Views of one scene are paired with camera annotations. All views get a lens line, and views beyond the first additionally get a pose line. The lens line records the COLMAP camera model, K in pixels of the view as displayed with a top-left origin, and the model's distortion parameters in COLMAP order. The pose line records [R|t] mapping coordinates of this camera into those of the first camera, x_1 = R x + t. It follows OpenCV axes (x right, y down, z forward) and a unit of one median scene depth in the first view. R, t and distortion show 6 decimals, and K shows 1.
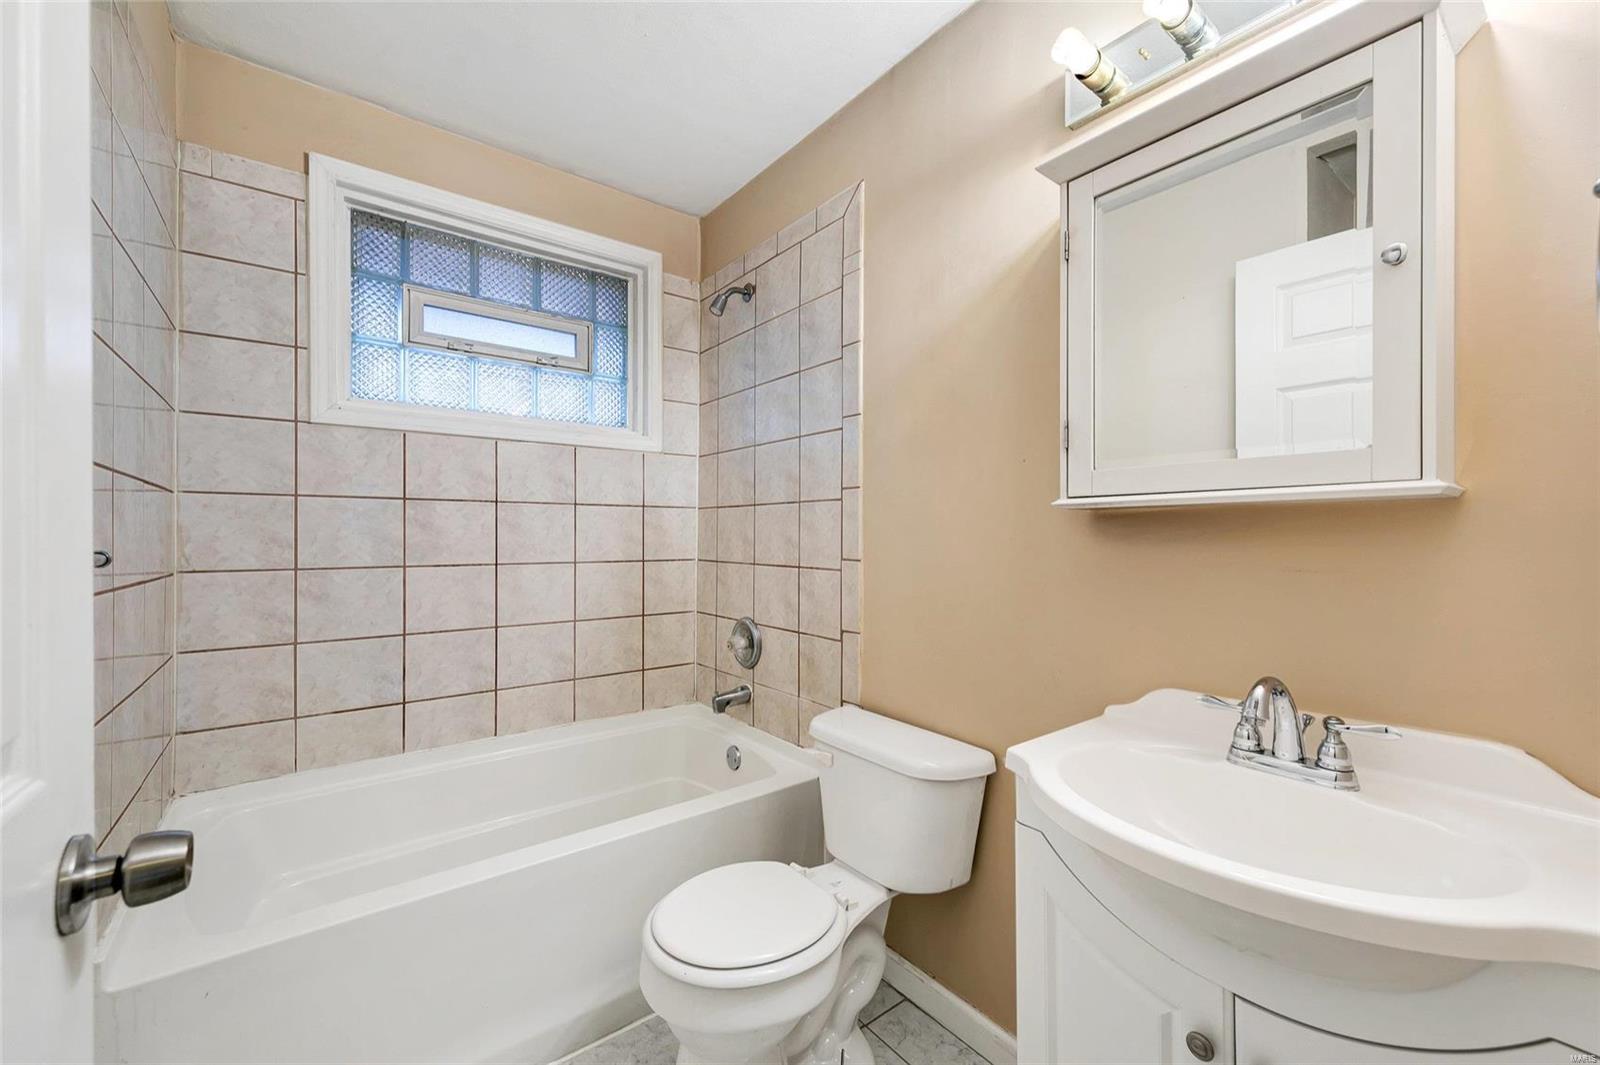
lens RADIAL K [[638.3, 0, 806.3], [0, 638.3, 537.0], [0, 0, 1]] dist [0.005846, 0.000201]
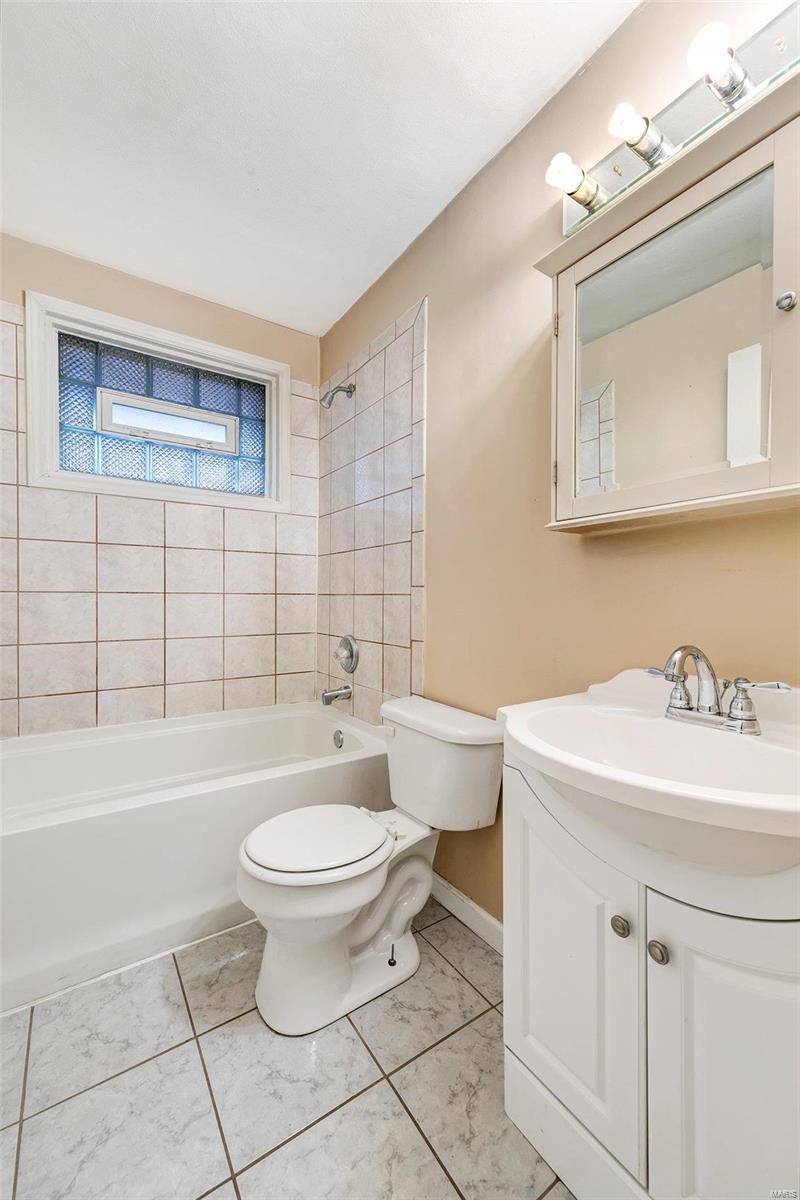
lens RADIAL K [[479.8, 0, 400.0], [0, 479.8, 600.0], [0, 0, 1]] dist [0.004052, -0.000096]
pose [[0.998025, 0.003716, -0.062715, 0.095198], [-0.003165, 0.999956, 0.008883, 0.054953], [0.062745, -0.008667, 0.997992, 0.007221]]
